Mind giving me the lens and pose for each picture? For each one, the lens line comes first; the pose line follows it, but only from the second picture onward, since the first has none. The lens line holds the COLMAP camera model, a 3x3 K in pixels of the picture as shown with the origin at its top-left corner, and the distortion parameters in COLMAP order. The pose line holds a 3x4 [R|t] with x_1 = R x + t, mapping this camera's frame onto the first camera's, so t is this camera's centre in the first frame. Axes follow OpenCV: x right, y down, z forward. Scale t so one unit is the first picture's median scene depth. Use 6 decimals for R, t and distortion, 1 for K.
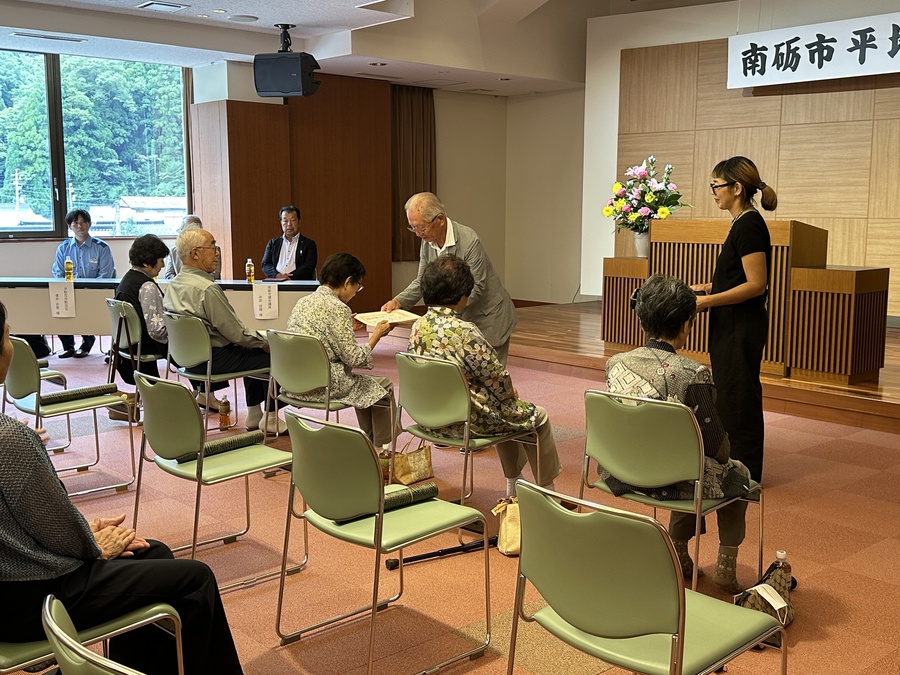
lens RADIAL K [[1024.3, 0, 399.7], [0, 1024.3, 372.2], [0, 0, 1]] dist [-0.033141, 0.000000]
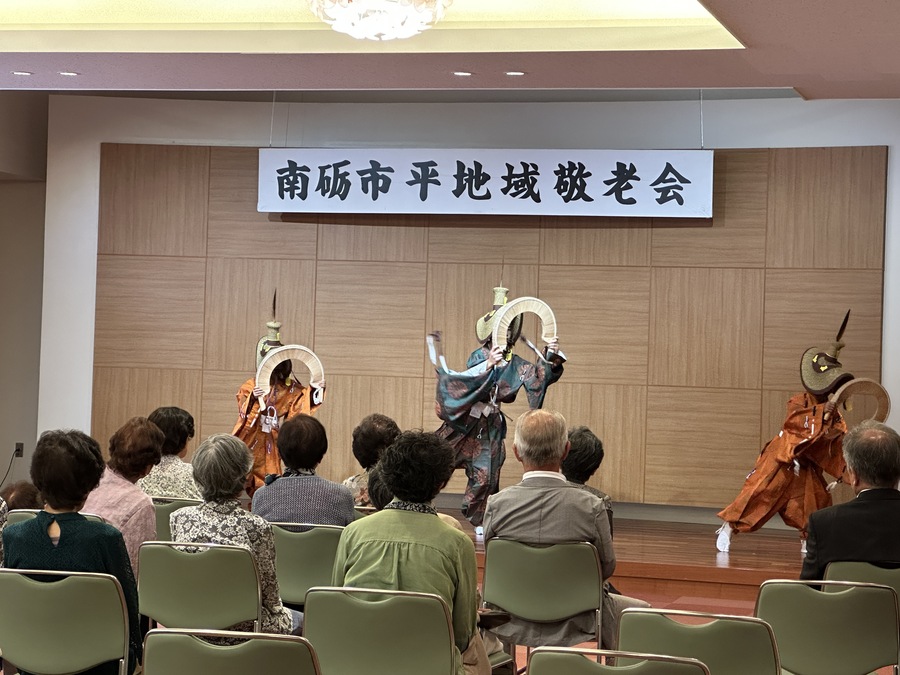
lens RADIAL K [[2195.5, 0, 442.8], [0, 2195.5, 334.7], [0, 0, 1]] dist [-0.014998, 0.000000]
pose [[0.838068, 0.039341, 0.544145, -0.503190], [0.049131, 0.987902, -0.147092, 0.079107], [-0.543349, 0.150007, 0.825996, -0.498372]]
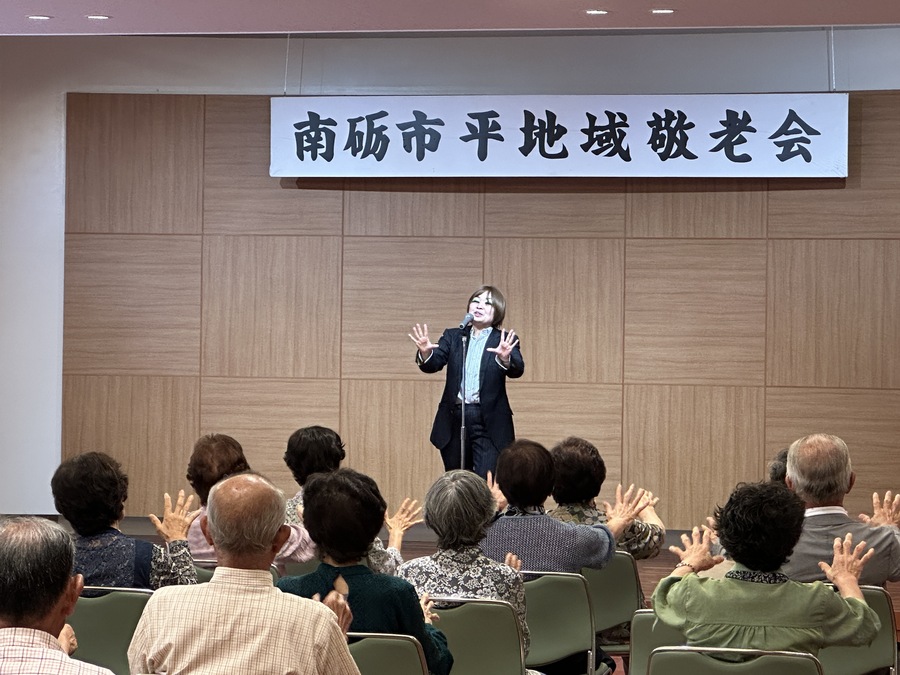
lens RADIAL K [[2862.8, 0, 453.3], [0, 2862.8, 334.1], [0, 0, 1]] dist [-0.024500, 0.000000]
pose [[0.815475, 0.020812, 0.578418, -0.634817], [0.071726, 0.988016, -0.136672, 0.072850], [-0.574331, 0.152940, 0.804210, -0.500623]]
